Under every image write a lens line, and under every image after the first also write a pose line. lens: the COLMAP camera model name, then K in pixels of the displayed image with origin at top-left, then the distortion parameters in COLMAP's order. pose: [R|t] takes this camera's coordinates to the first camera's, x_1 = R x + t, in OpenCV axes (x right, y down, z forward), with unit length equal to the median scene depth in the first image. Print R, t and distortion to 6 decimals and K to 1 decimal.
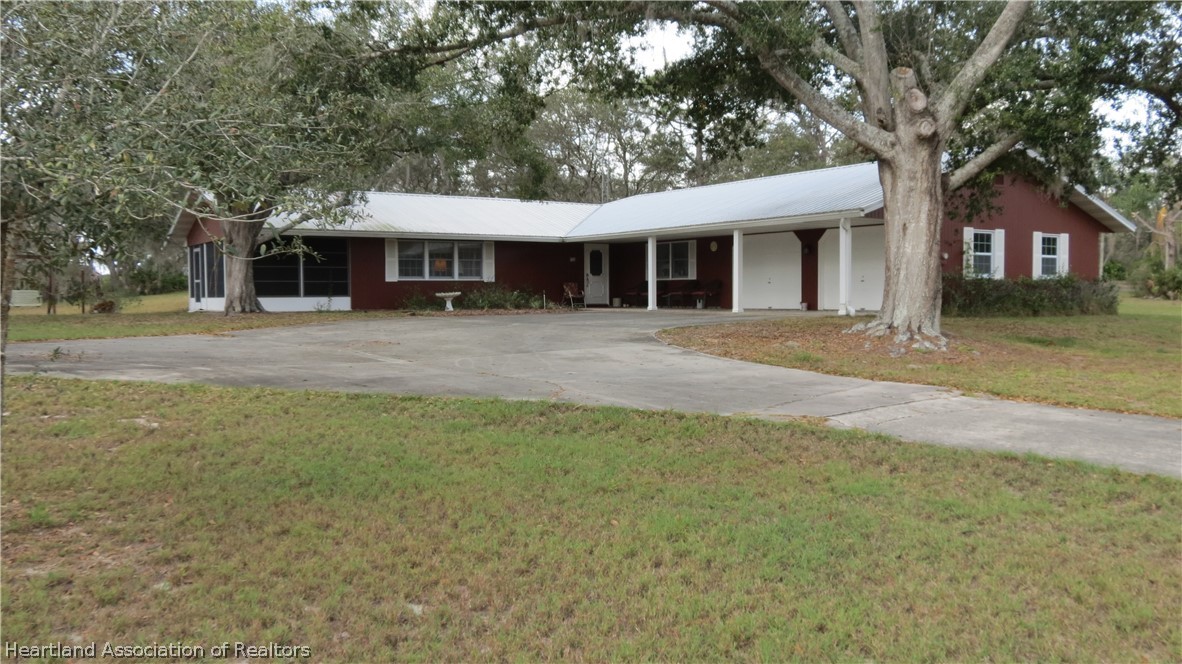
lens RADIAL K [[973.8, 0, 589.4], [0, 973.8, 334.9], [0, 0, 1]] dist [-0.041997, 0.001252]
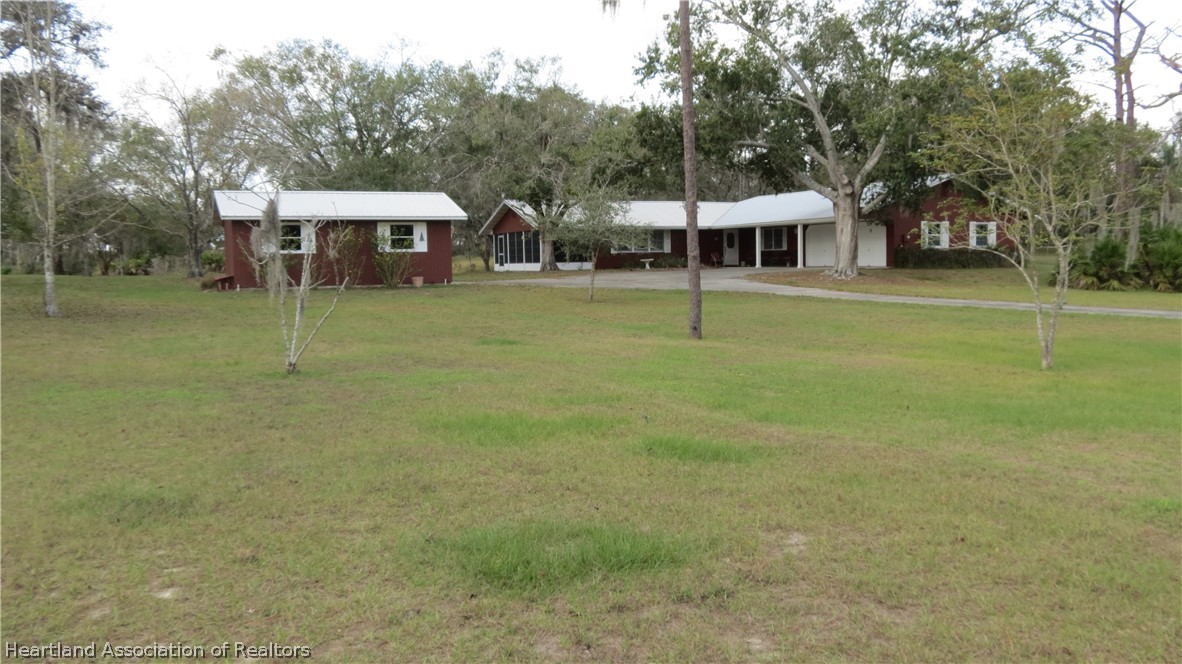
lens RADIAL K [[973.8, 0, 589.4], [0, 973.8, 334.9], [0, 0, 1]] dist [-0.041997, 0.001252]
pose [[0.985304, 0.001335, -0.170802, 0.063406], [0.004609, 0.999398, 0.034396, 0.036000], [0.170745, -0.034677, 0.984705, -0.840357]]
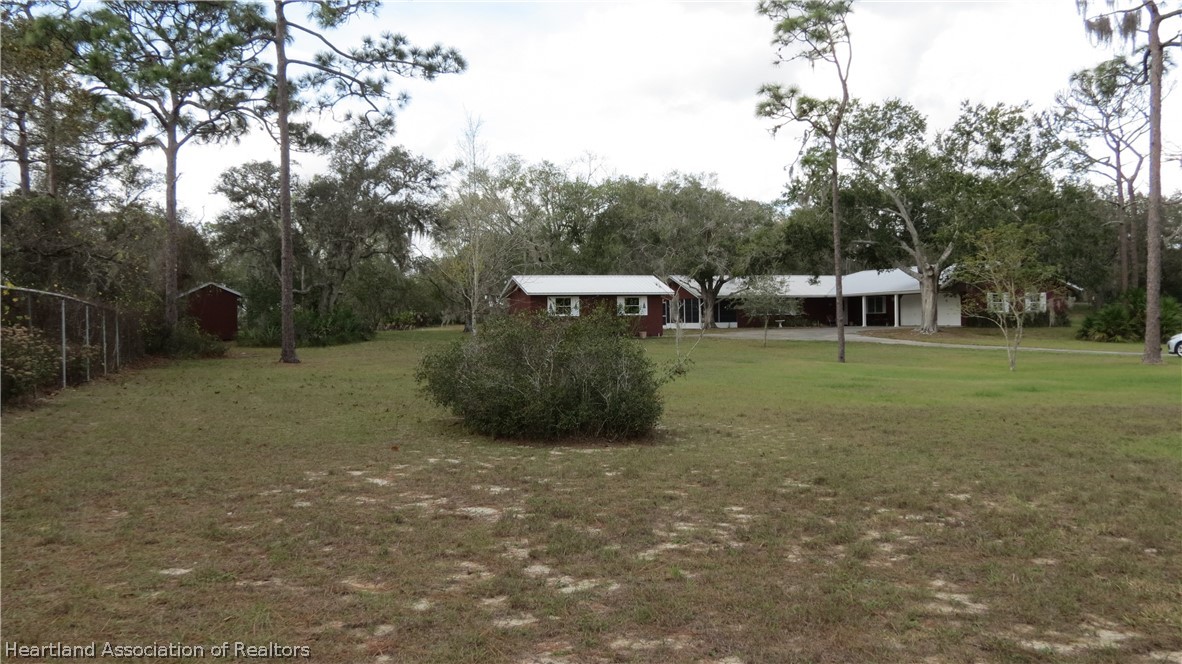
lens RADIAL K [[973.8, 0, 589.4], [0, 973.8, 334.9], [0, 0, 1]] dist [-0.041997, 0.001252]
pose [[0.965553, -0.005488, -0.260150, 0.031962], [-0.001504, 0.999643, -0.026669, 0.060260], [0.260203, 0.026141, 0.965200, -1.498704]]
